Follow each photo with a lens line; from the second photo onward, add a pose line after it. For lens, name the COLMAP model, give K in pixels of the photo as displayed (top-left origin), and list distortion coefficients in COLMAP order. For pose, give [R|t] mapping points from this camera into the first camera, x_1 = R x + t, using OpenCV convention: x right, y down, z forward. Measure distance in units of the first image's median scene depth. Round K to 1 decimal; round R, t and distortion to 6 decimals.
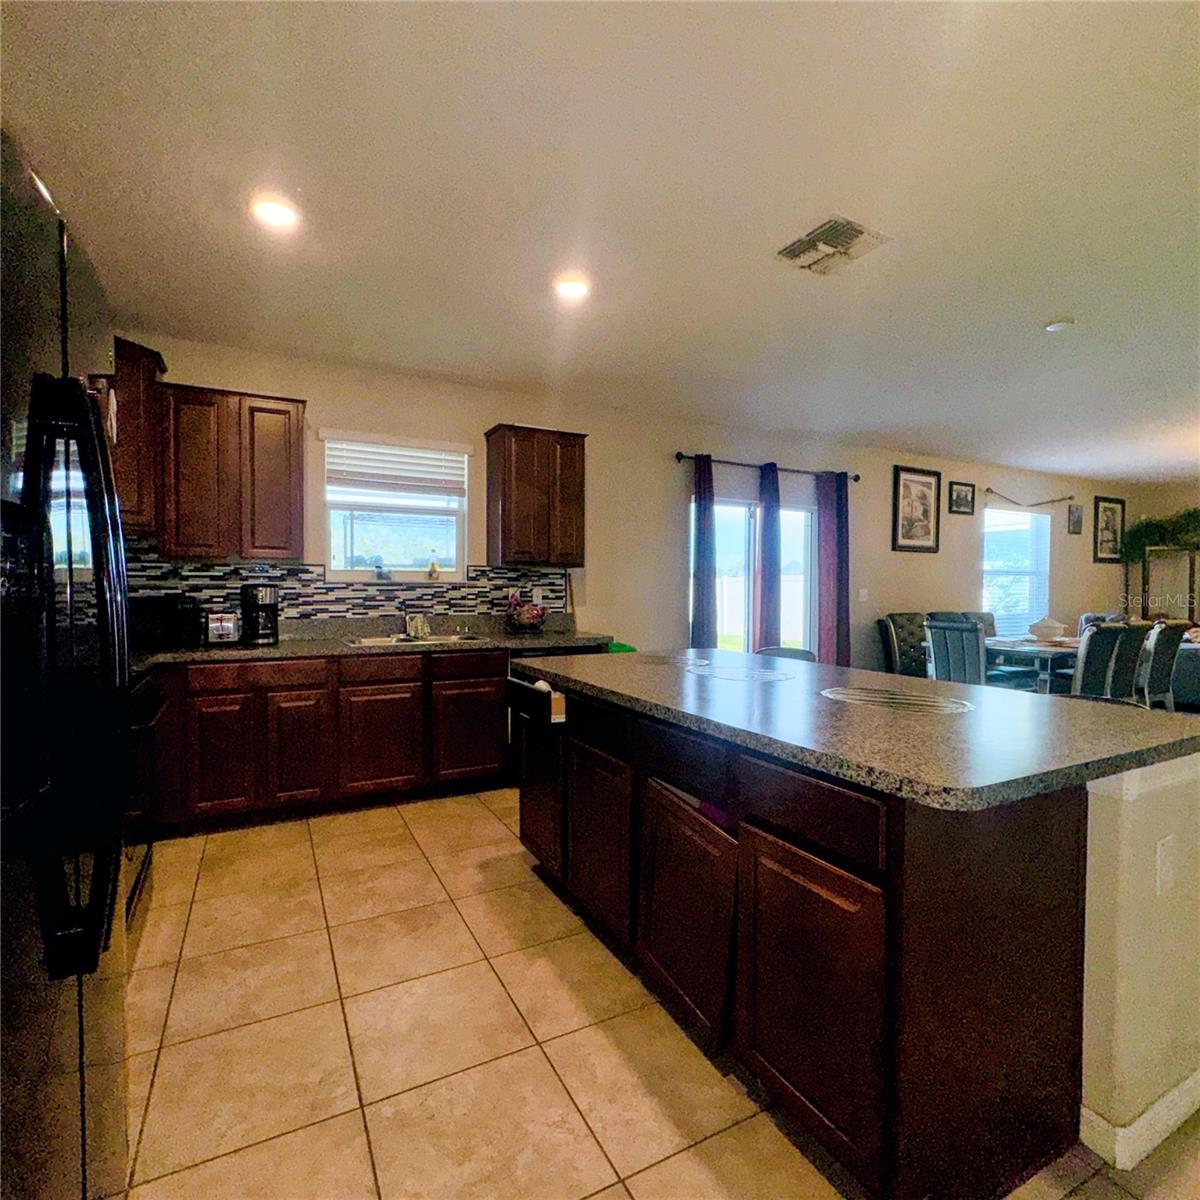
lens RADIAL K [[642.3, 0, 600.0], [0, 642.3, 598.4], [0, 0, 1]] dist [-0.002106, 0.001224]
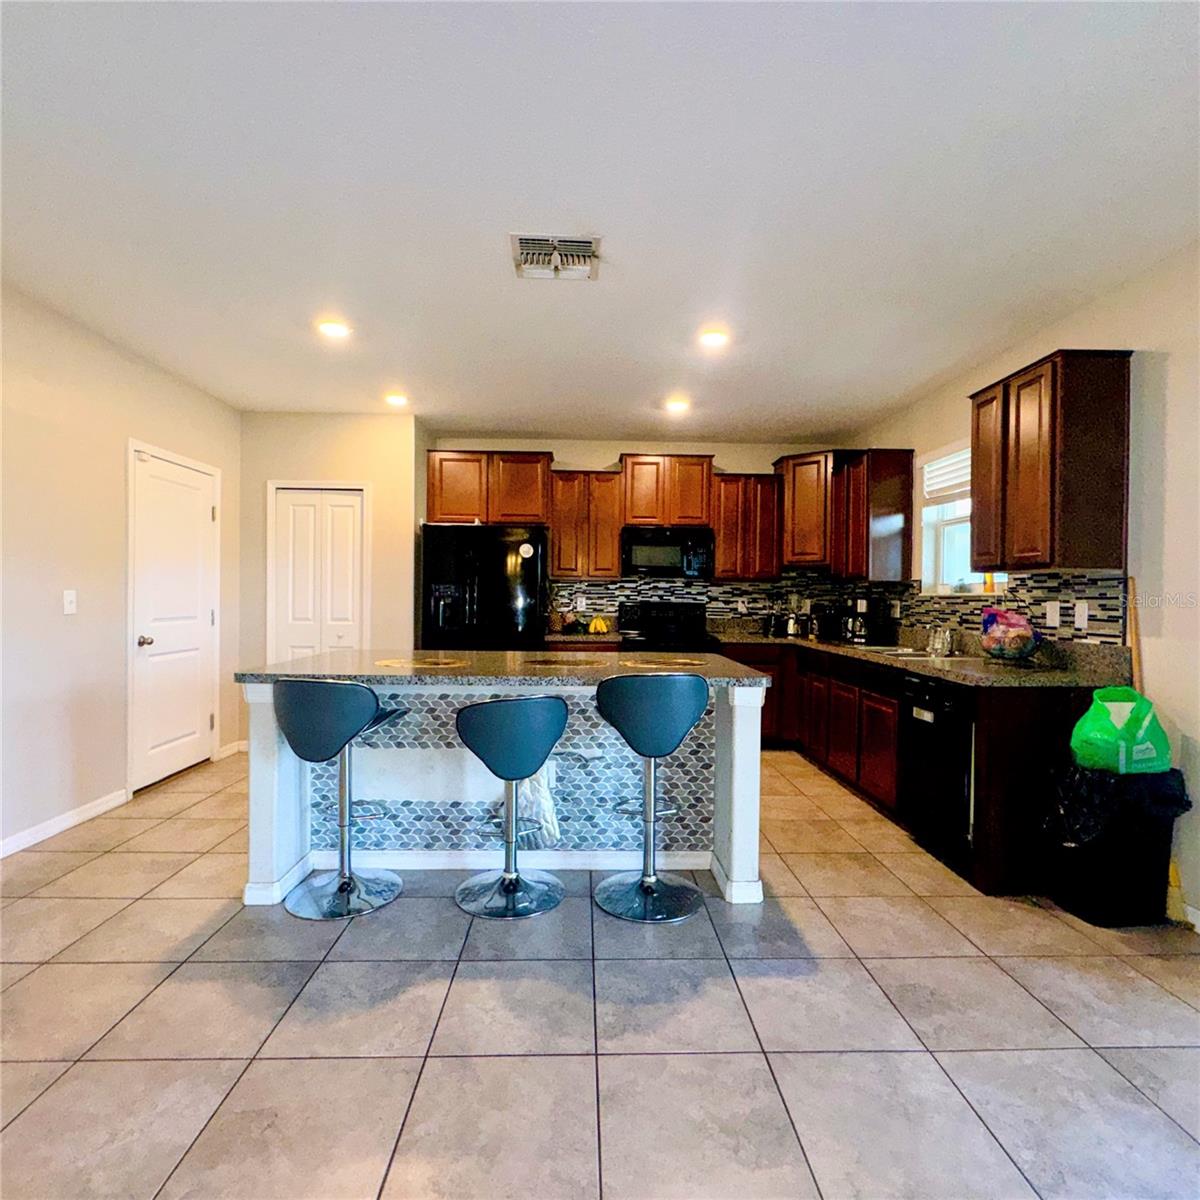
lens RADIAL K [[642.3, 0, 601.7], [0, 642.3, 599.4], [0, 0, 1]] dist [-0.002106, 0.001224]
pose [[-0.438545, -0.005042, -0.898695, 0.672504], [-0.031078, 0.999471, 0.009558, -0.010210], [0.898172, 0.032121, -0.438470, 0.831449]]
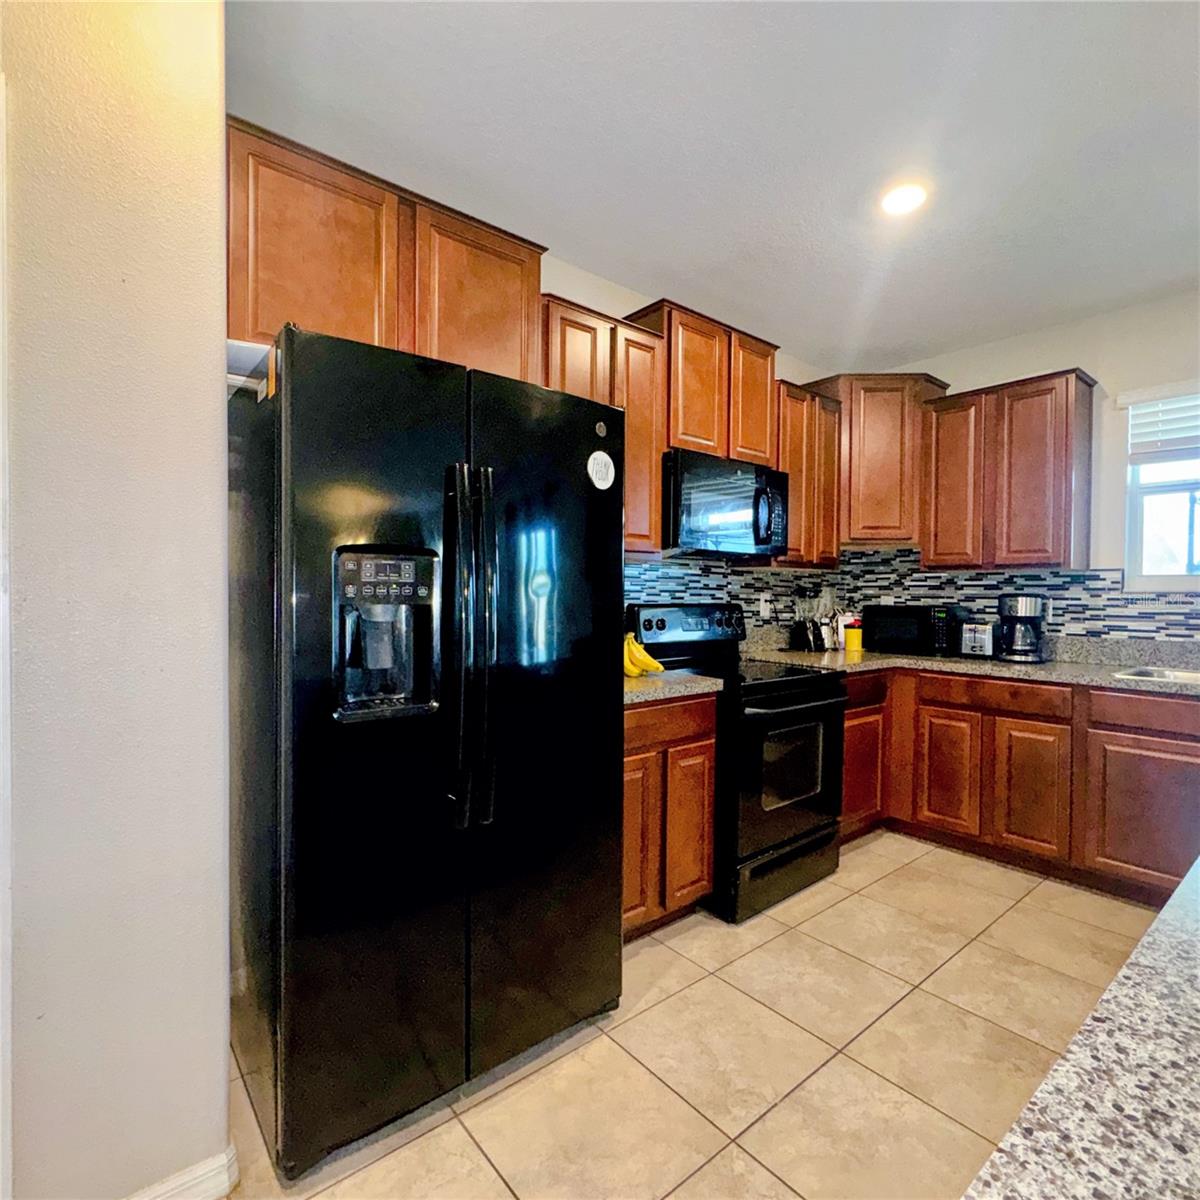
lens RADIAL K [[642.3, 0, 602.0], [0, 642.3, 599.0], [0, 0, 1]] dist [-0.002106, 0.001224]
pose [[0.205332, 0.008564, -0.978655, 0.164883], [-0.027702, 0.999612, 0.002935, -0.000960], [0.978300, 0.026508, 0.205490, 0.193251]]
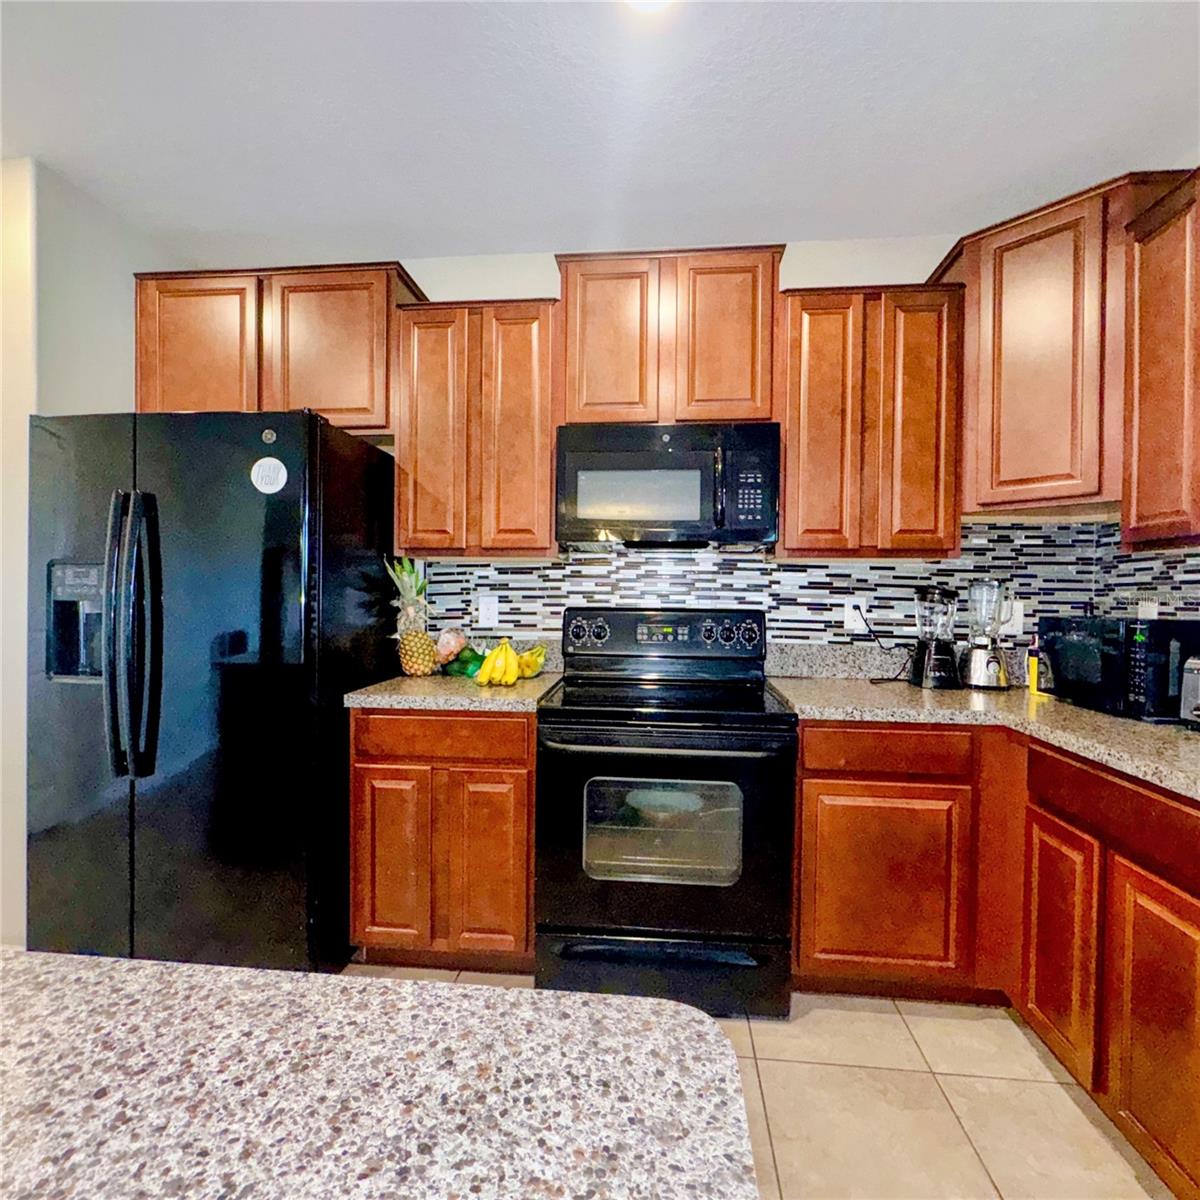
lens RADIAL K [[642.3, 0, 601.2], [0, 642.3, 600.0], [0, 0, 1]] dist [-0.002106, 0.001224]
pose [[-0.553513, -0.000643, -0.832840, 0.011781], [-0.026731, 0.999498, 0.016994, -0.011006], [0.832411, 0.031669, -0.553253, 0.654963]]
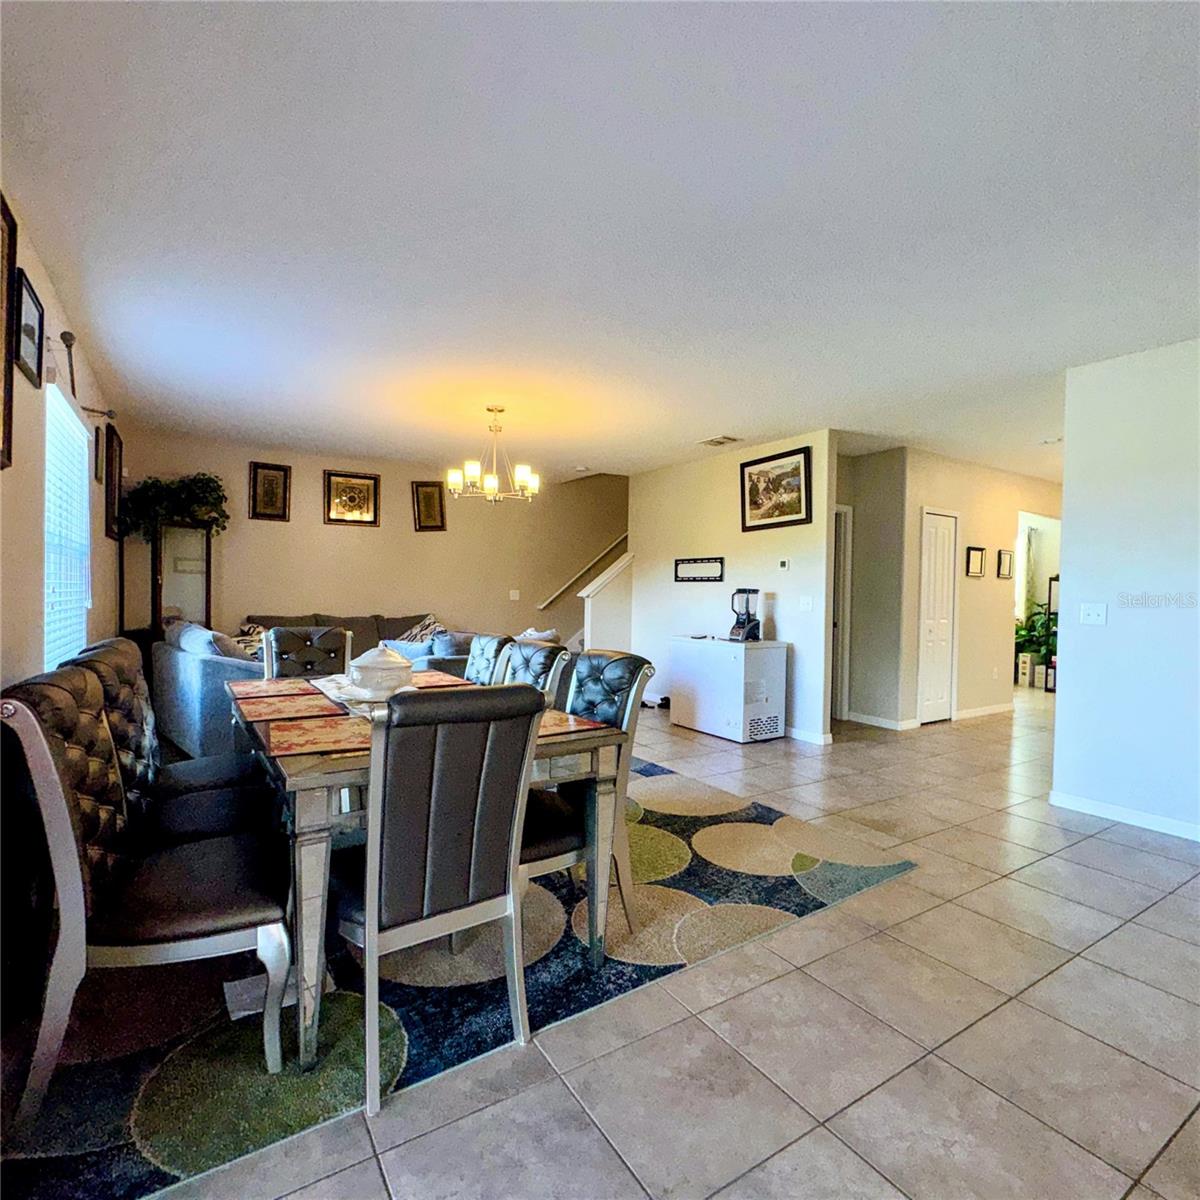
lens RADIAL K [[642.3, 0, 602.9], [0, 642.3, 595.6], [0, 0, 1]] dist [-0.002106, 0.001224]
pose [[-0.084870, -0.015971, 0.996264, 0.250371], [0.001047, 0.999870, 0.016118, -0.017705], [-0.996391, 0.002411, -0.084842, 1.030772]]
